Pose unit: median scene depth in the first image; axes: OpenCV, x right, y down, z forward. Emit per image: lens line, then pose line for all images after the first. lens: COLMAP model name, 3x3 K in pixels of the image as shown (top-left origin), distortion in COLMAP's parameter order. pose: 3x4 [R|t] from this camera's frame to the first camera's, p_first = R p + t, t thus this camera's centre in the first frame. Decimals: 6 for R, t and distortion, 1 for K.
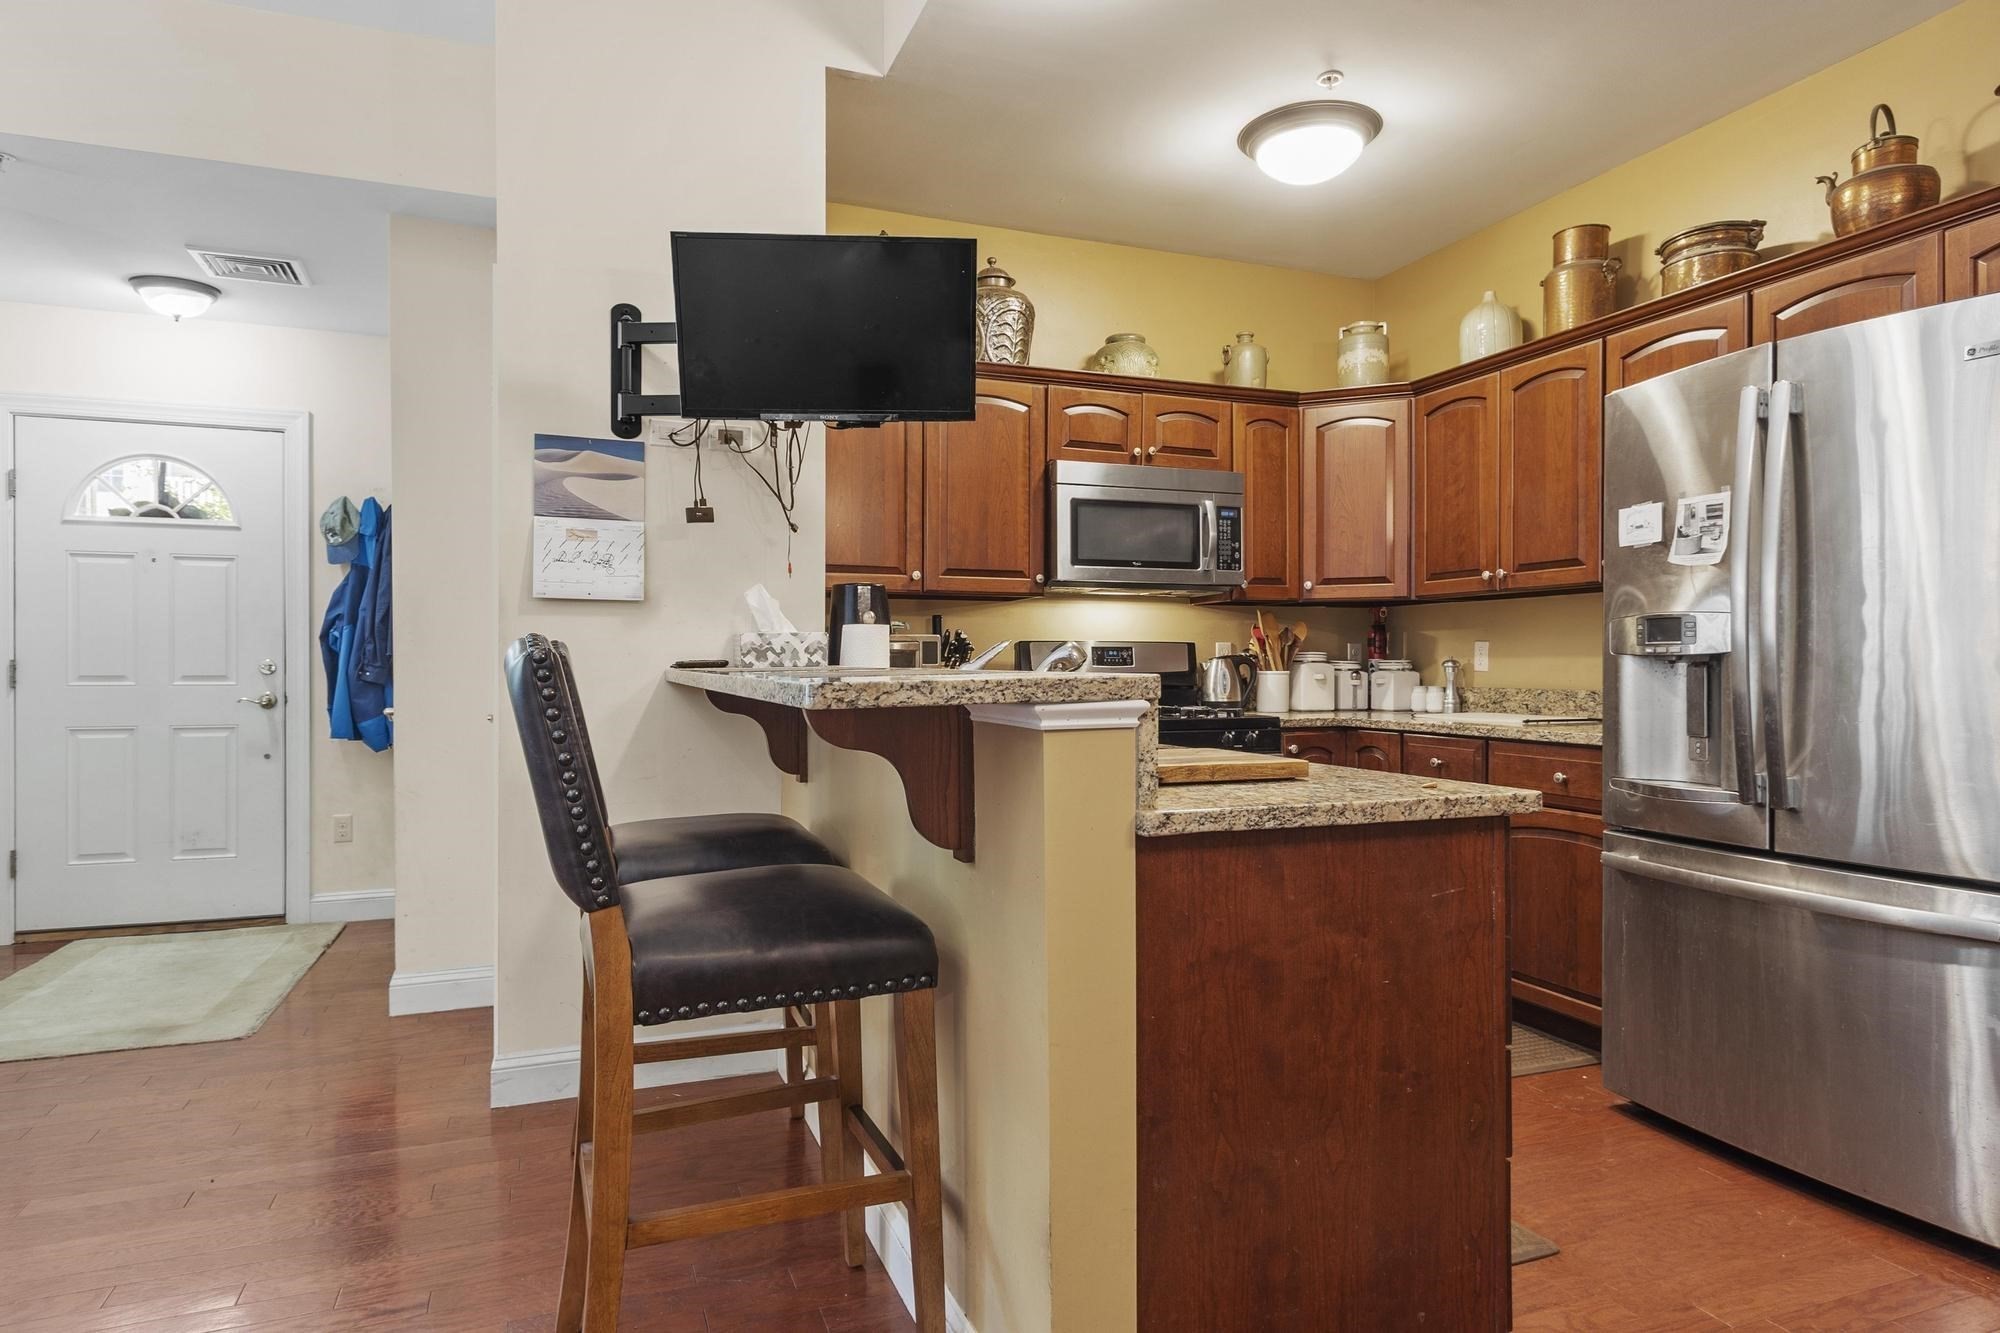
lens RADIAL K [[1135.0, 0, 1009.6], [0, 1135.0, 663.3], [0, 0, 1]] dist [0.005995, -0.004161]
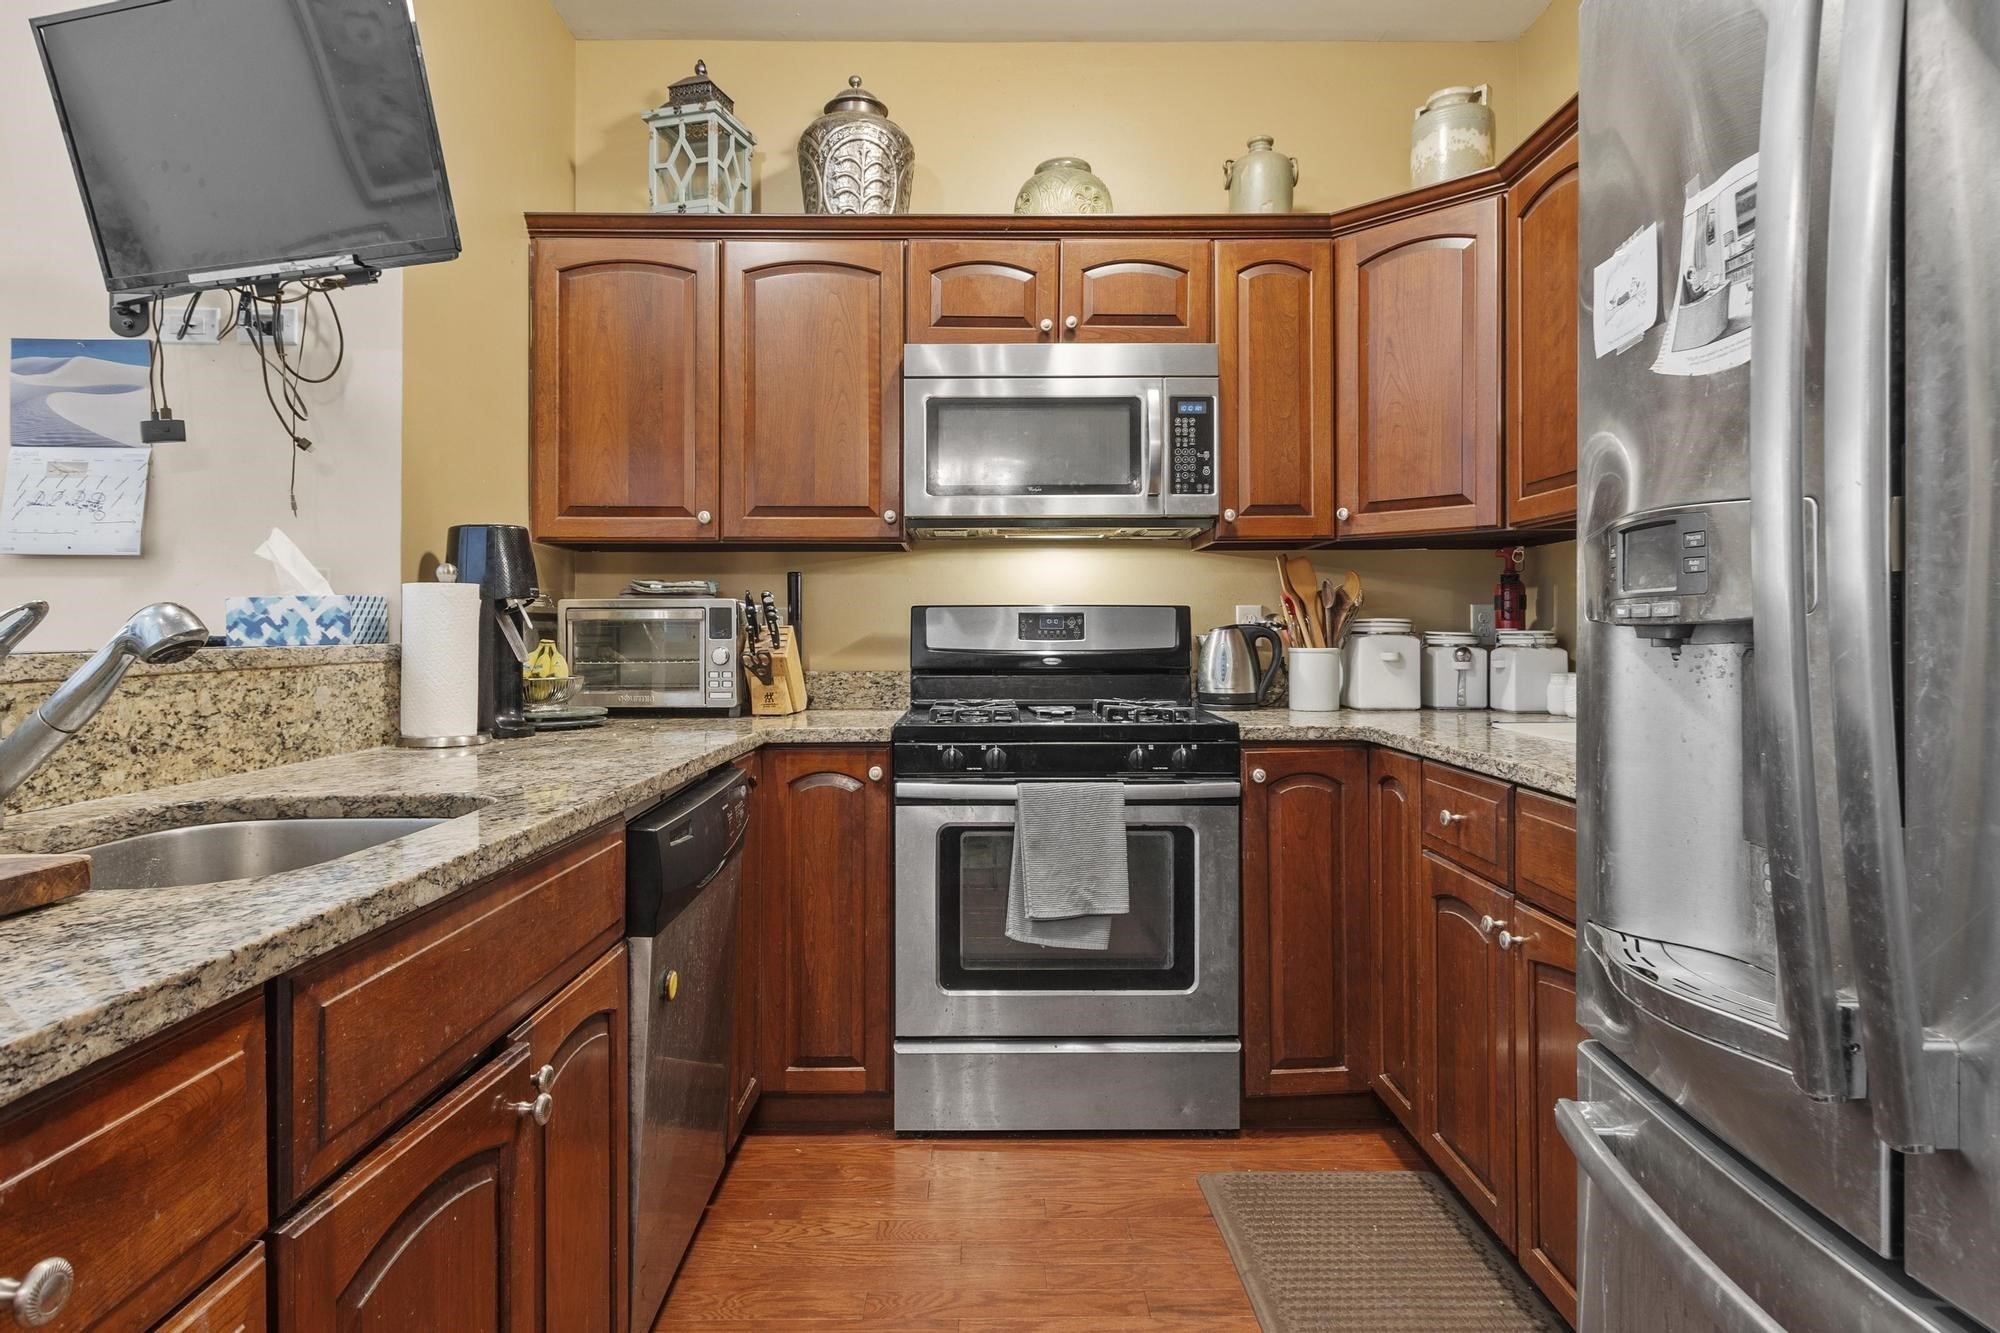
lens RADIAL K [[1135.0, 0, 965.7], [0, 1135.0, 632.9], [0, 0, 1]] dist [0.005995, -0.004161]
pose [[0.937806, -0.002450, -0.347151, 0.297552], [0.002473, 0.999997, -0.000377, -0.002289], [0.347151, -0.000505, 0.937809, 0.341958]]
